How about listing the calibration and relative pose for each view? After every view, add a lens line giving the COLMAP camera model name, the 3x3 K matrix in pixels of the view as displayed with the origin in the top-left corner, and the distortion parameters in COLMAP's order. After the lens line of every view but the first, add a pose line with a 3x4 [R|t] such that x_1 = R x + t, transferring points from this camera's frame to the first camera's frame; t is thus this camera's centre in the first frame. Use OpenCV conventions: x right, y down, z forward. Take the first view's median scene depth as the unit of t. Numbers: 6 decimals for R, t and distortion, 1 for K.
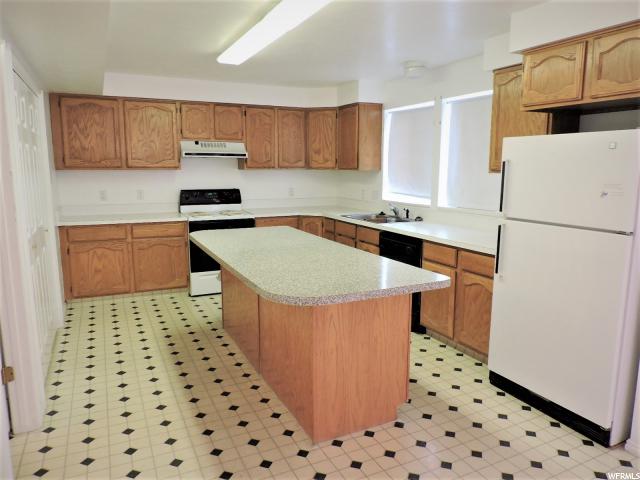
lens RADIAL K [[452.4, 0, 318.6], [0, 452.4, 243.3], [0, 0, 1]] dist [-0.019838, 0.004780]
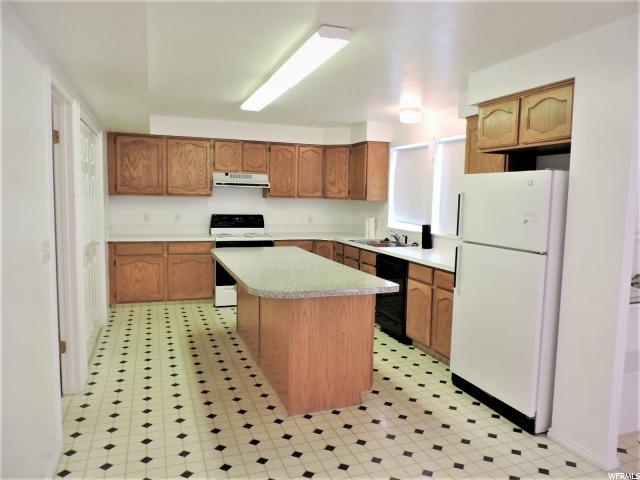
lens RADIAL K [[452.4, 0, 317.7], [0, 452.4, 245.8], [0, 0, 1]] dist [-0.019838, 0.004780]
pose [[0.994849, 0.028481, -0.097288, 0.092831], [-0.034375, 0.997639, -0.059447, 0.024860], [0.095366, 0.062485, 0.993479, -0.137529]]
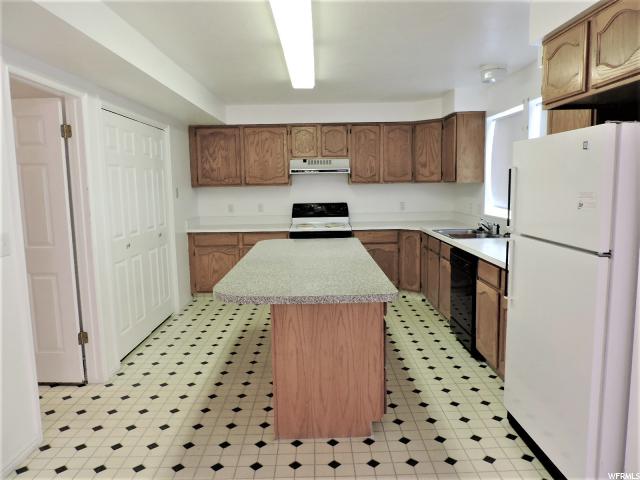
lens RADIAL K [[452.4, 0, 319.7], [0, 452.4, 243.1], [0, 0, 1]] dist [-0.019838, 0.004780]
pose [[0.904760, 0.036211, -0.424380, 0.271936], [-0.051131, 0.998408, -0.023818, 0.001718], [0.422842, 0.043248, 0.905171, 0.030999]]
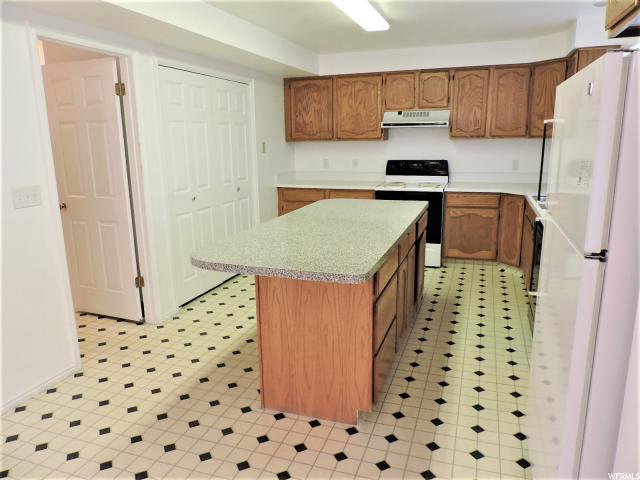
lens RADIAL K [[452.4, 0, 321.7], [0, 452.4, 241.5], [0, 0, 1]] dist [-0.019838, 0.004780]
pose [[0.705908, 0.143299, -0.693656, 0.394684], [-0.101347, 0.989679, 0.101316, -0.027569], [0.701015, -0.001220, 0.713145, 0.185417]]
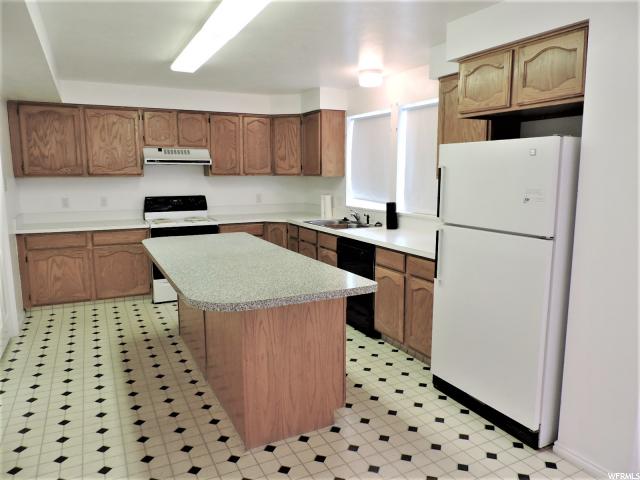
lens RADIAL K [[452.4, 0, 318.1], [0, 452.4, 244.2], [0, 0, 1]] dist [-0.019838, 0.004780]
pose [[0.999809, -0.006329, 0.018511, 0.070115], [0.006530, 0.999920, -0.010846, -0.000258], [-0.018441, 0.010965, 0.999770, -0.005753]]
